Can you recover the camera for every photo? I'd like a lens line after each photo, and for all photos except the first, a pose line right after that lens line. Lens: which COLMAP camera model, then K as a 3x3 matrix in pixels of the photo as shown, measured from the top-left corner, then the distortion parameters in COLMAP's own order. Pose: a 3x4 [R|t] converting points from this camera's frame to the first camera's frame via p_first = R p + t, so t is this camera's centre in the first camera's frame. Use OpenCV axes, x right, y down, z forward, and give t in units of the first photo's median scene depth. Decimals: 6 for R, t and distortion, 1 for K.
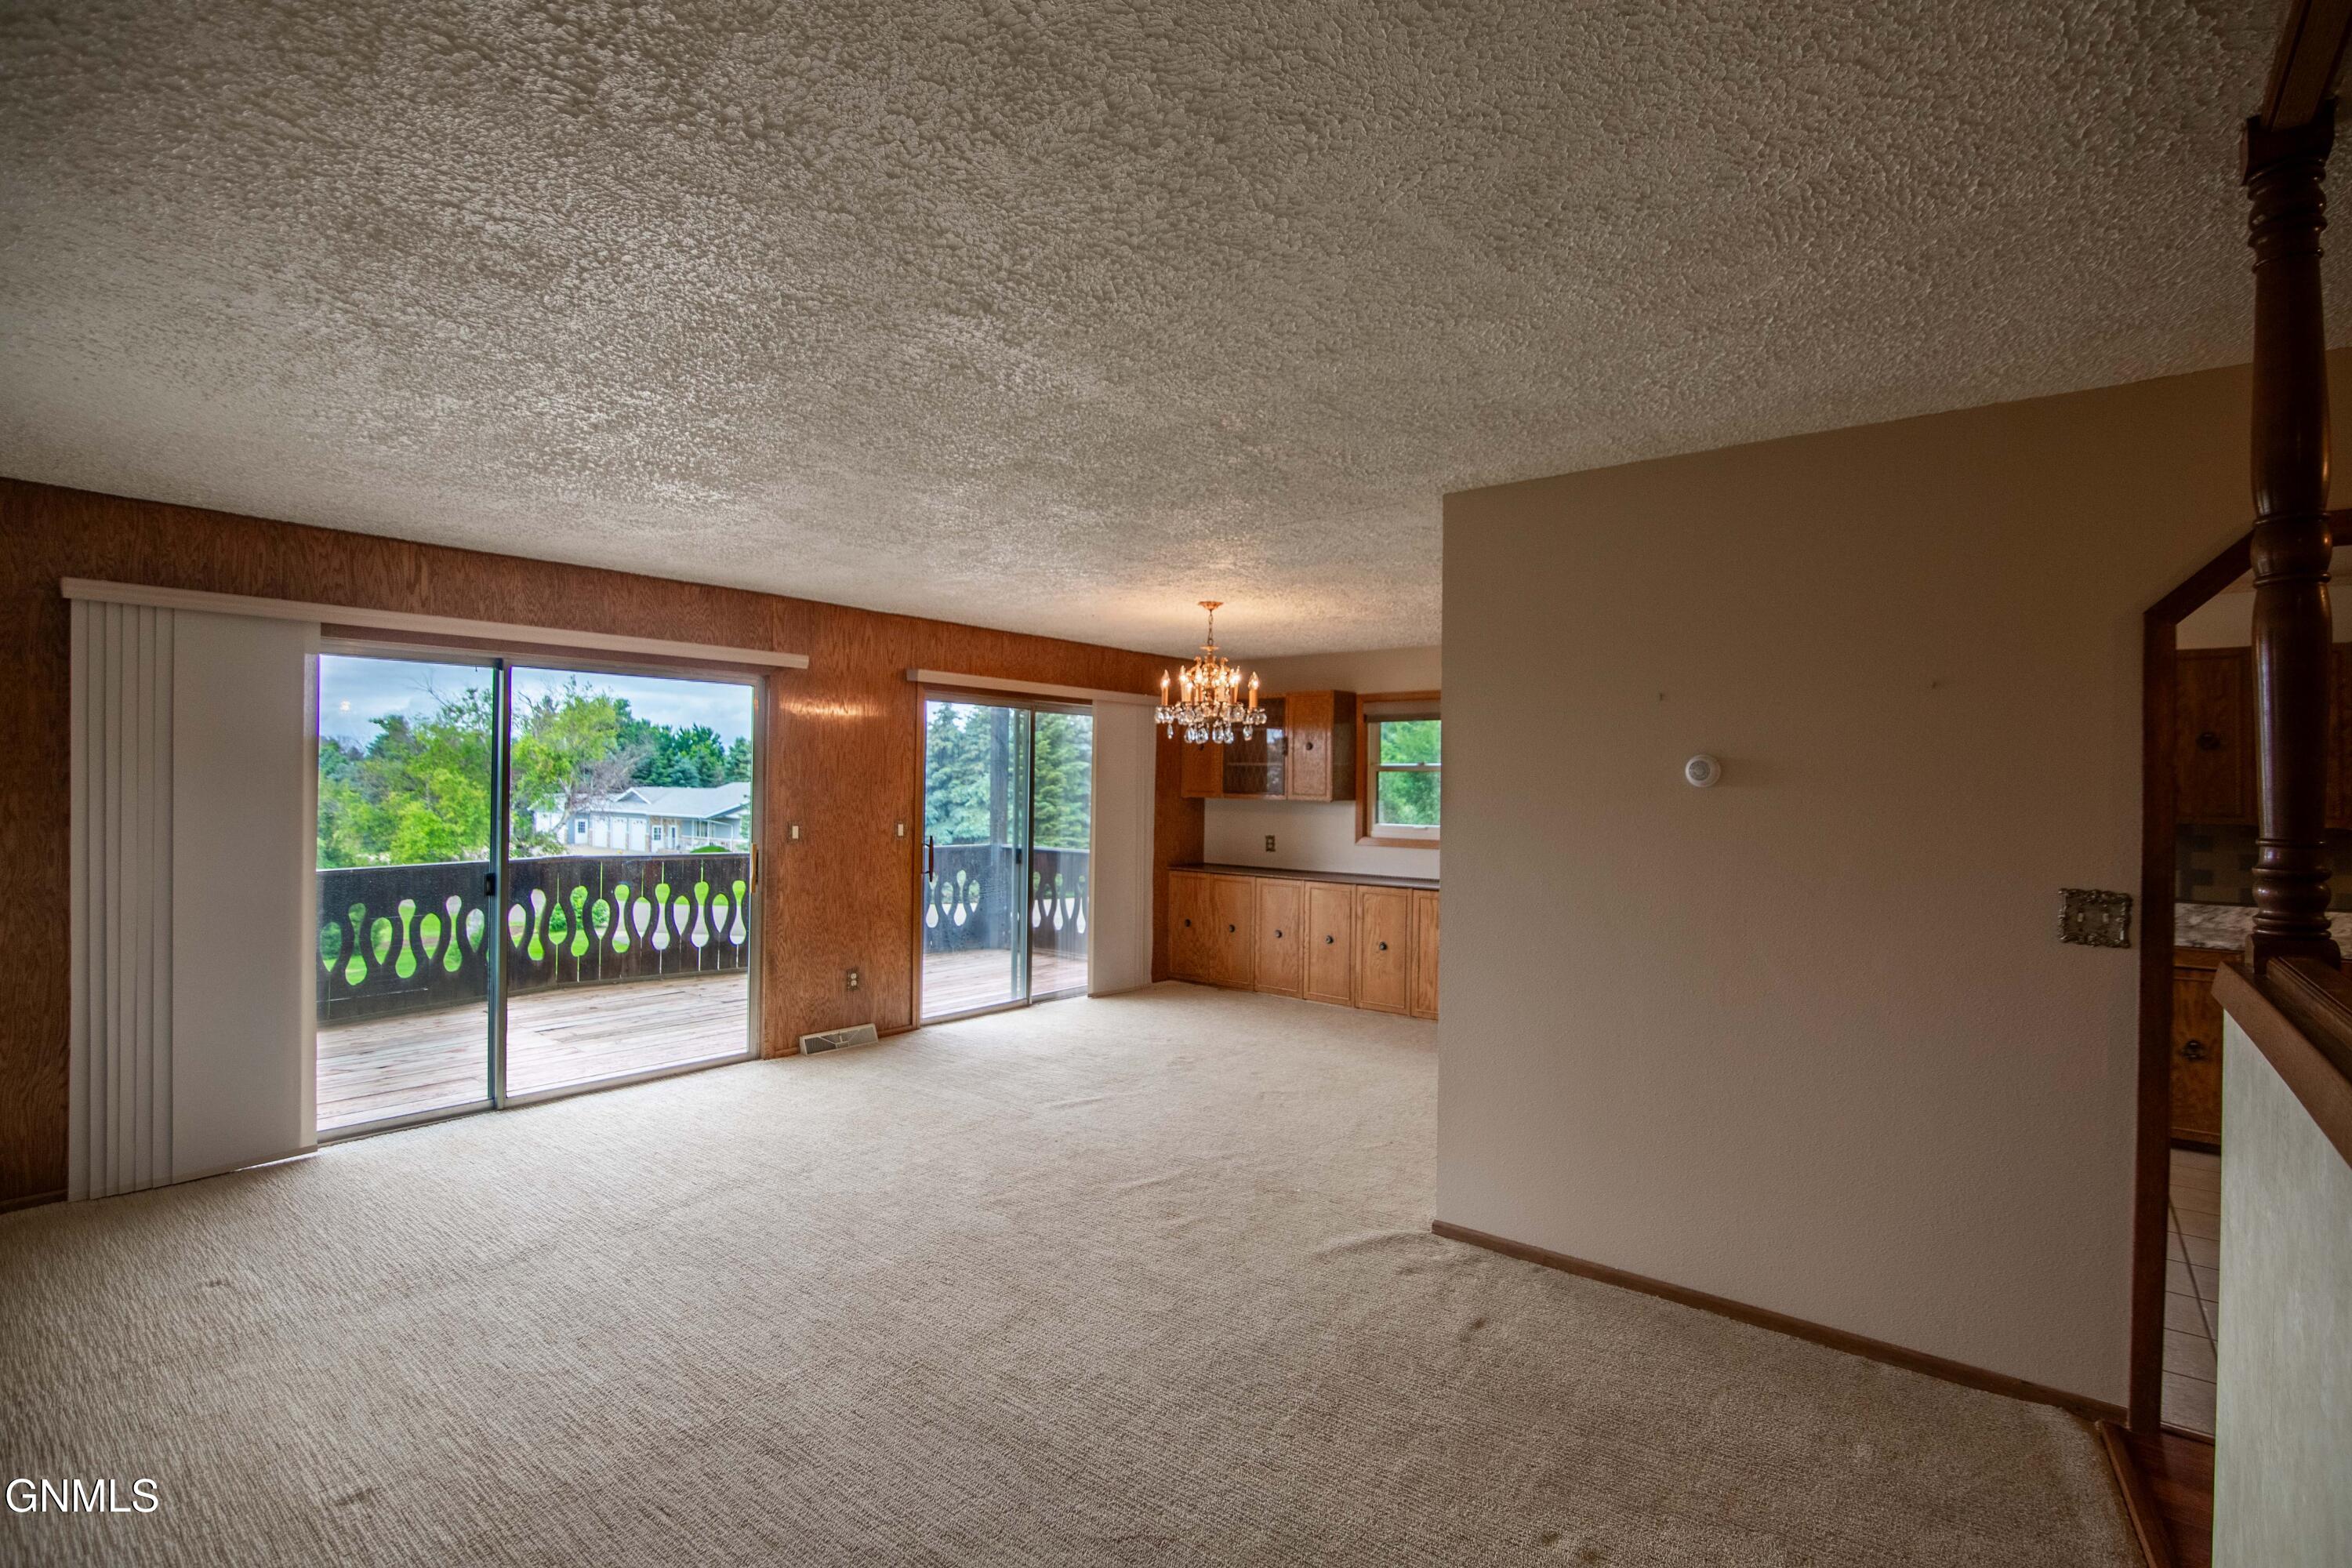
lens RADIAL K [[1084.1, 0, 1179.1], [0, 1084.1, 781.5], [0, 0, 1]] dist [-0.019712, 0.000669]
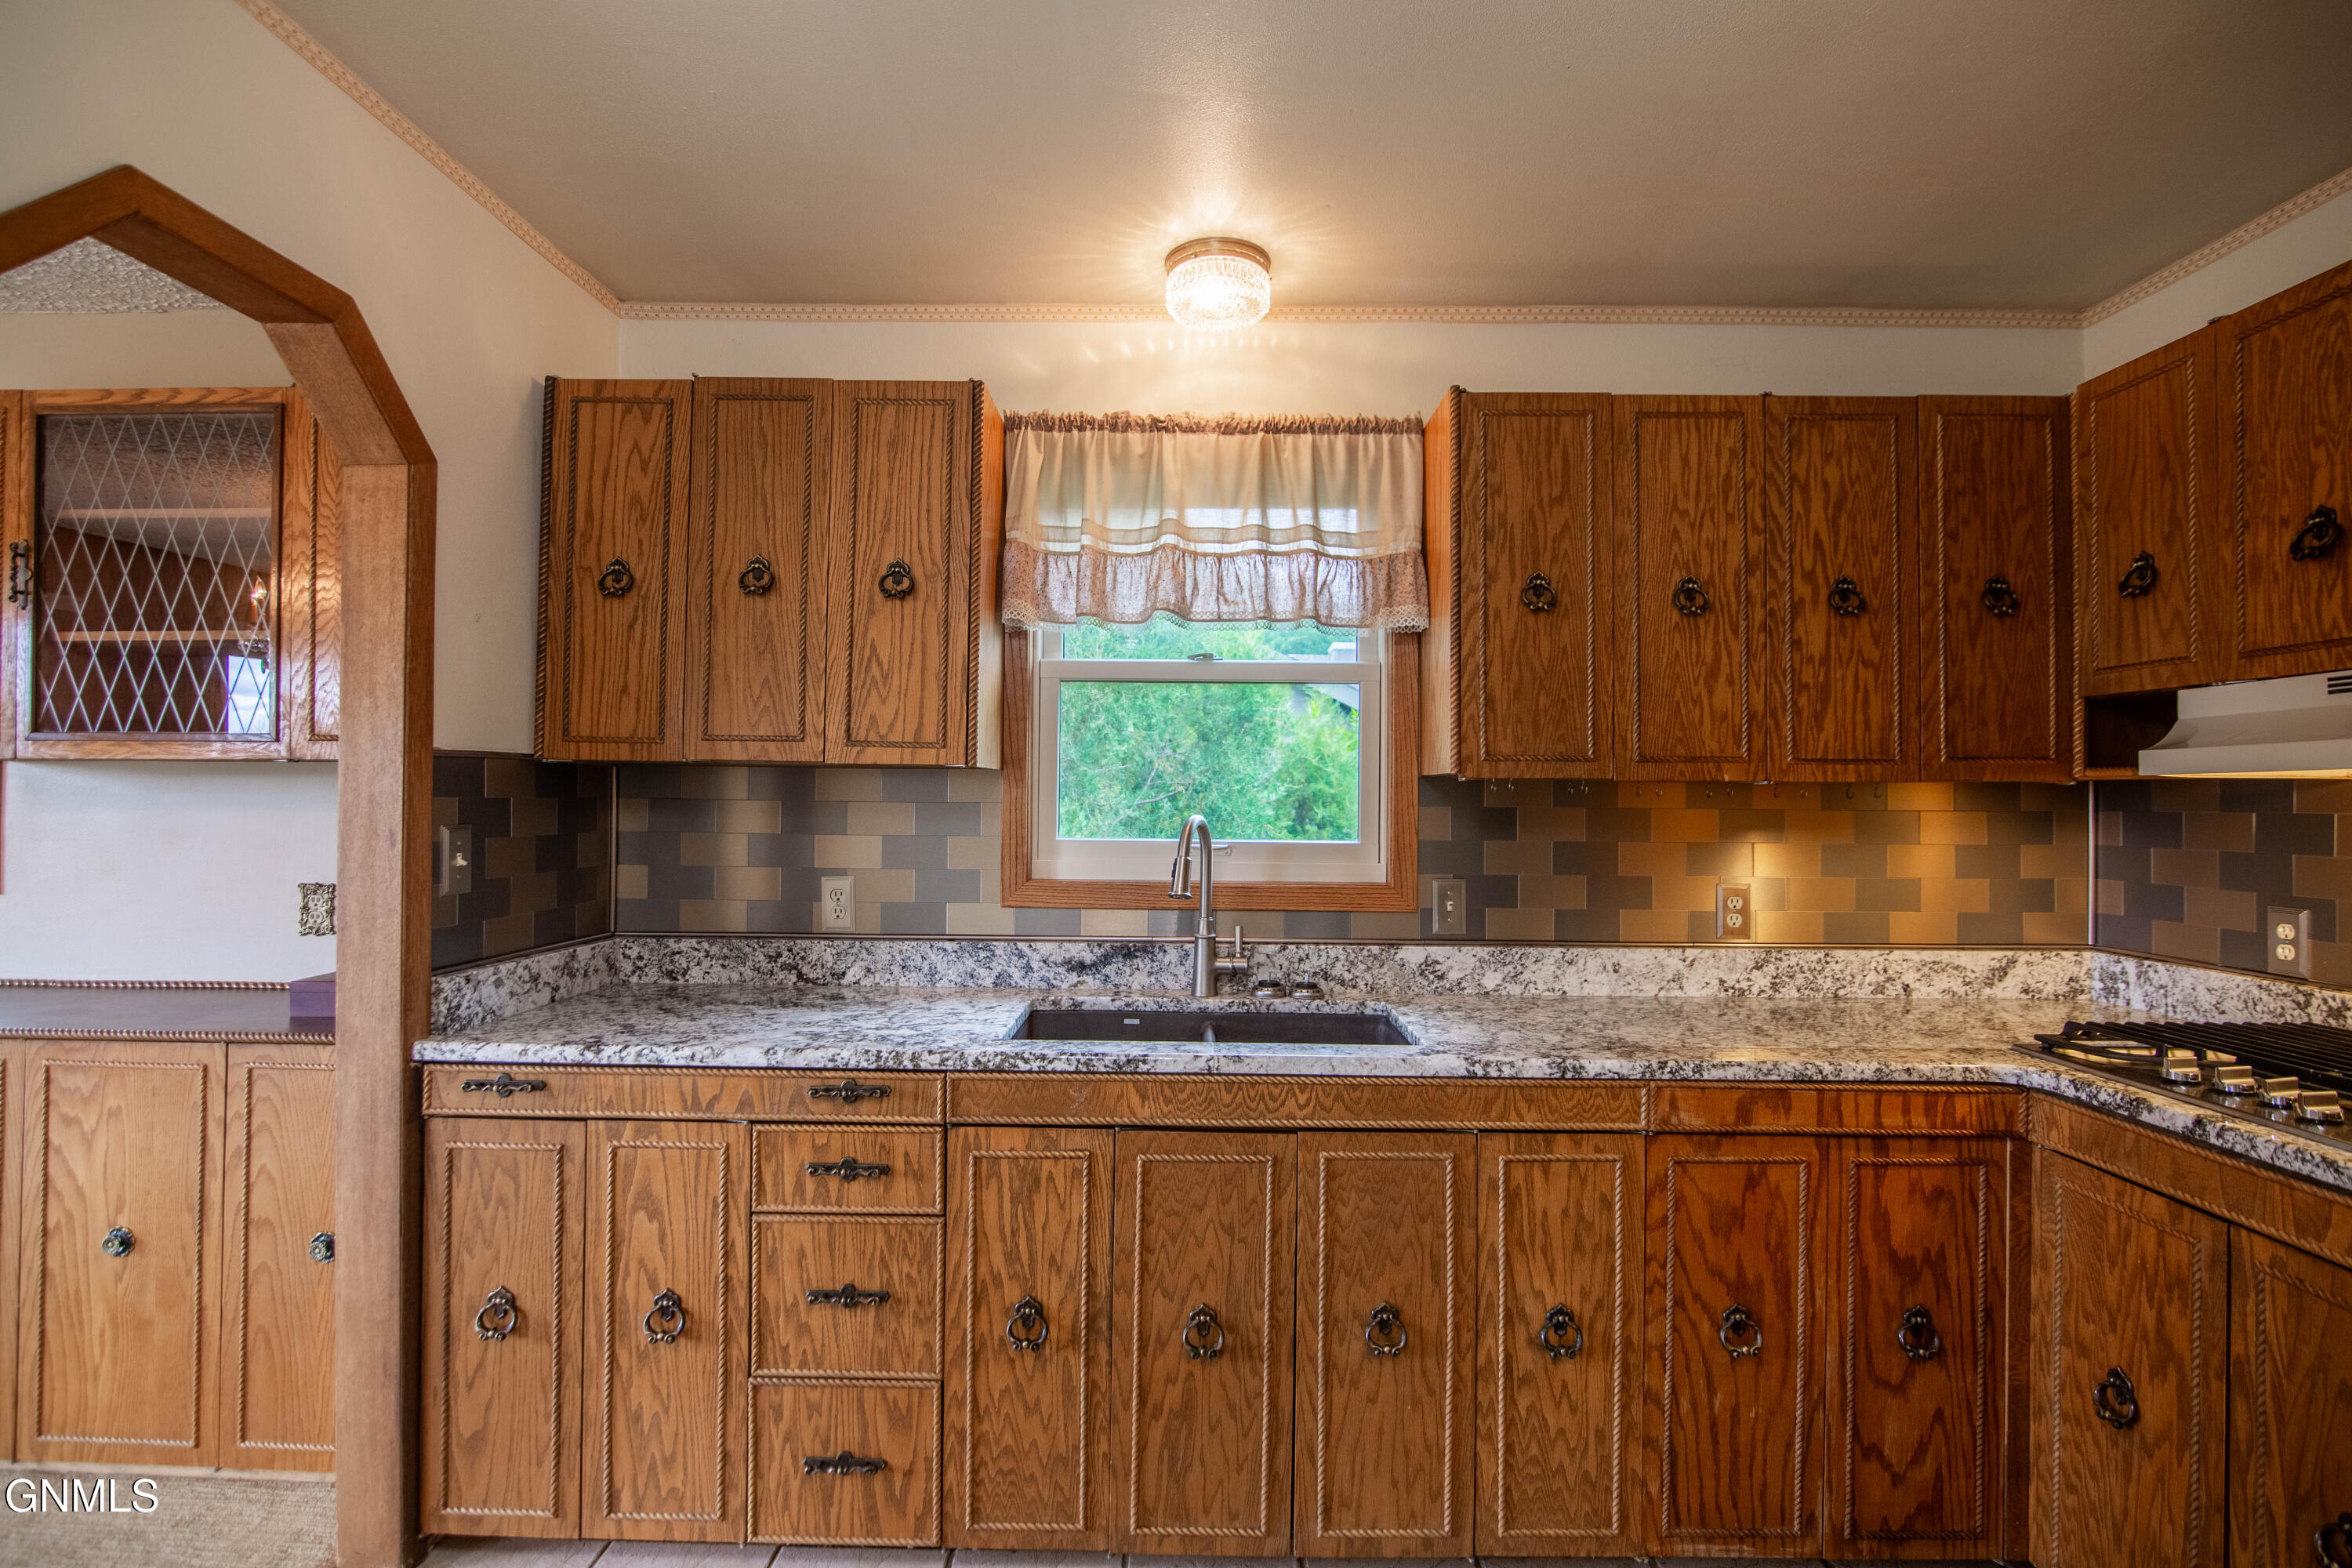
lens RADIAL K [[1084.1, 0, 1179.1], [0, 1084.1, 781.5], [0, 0, 1]] dist [-0.019712, 0.000669]
pose [[0.788547, 0.006792, 0.614937, 0.459650], [-0.001131, 0.999953, -0.009594, 0.037670], [-0.614974, 0.006870, 0.788517, 0.598671]]
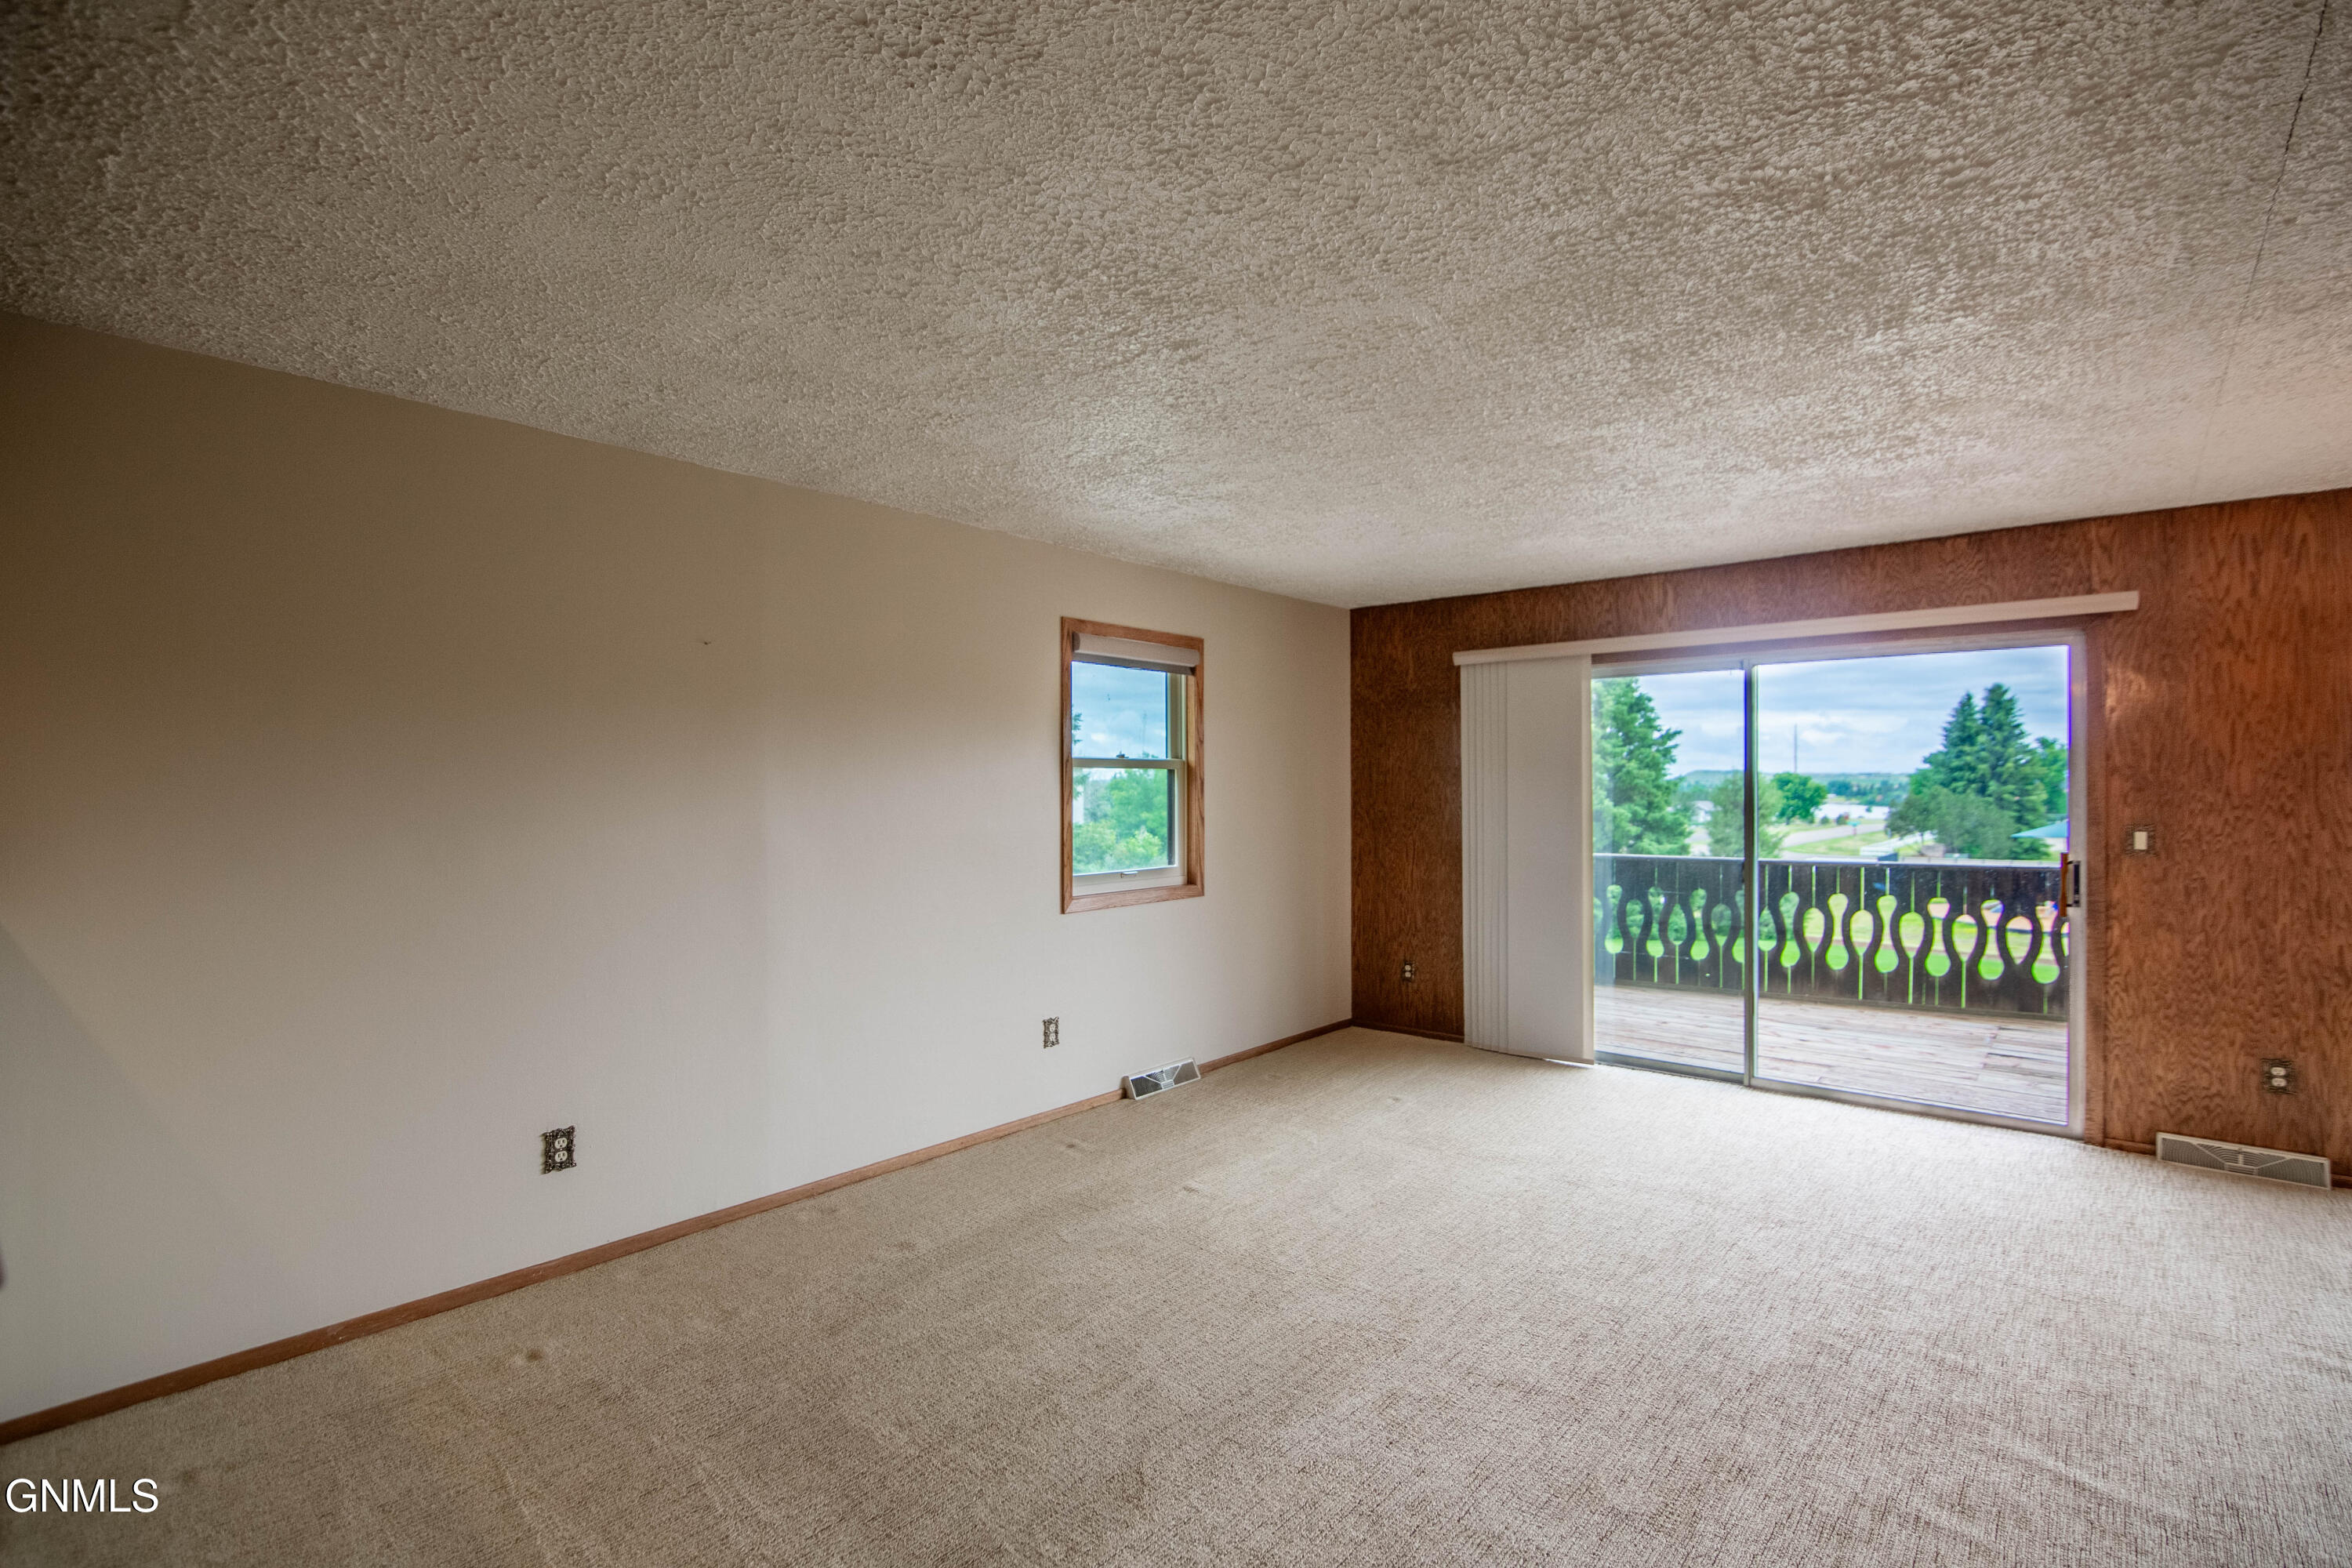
lens RADIAL K [[1084.1, 0, 1179.1], [0, 1084.1, 781.5], [0, 0, 1]] dist [-0.019712, 0.000669]
pose [[-0.030057, -0.014054, -0.999449, 0.368230], [0.005481, 0.999884, -0.014225, 0.014722], [0.999533, -0.005905, -0.029976, 0.390224]]
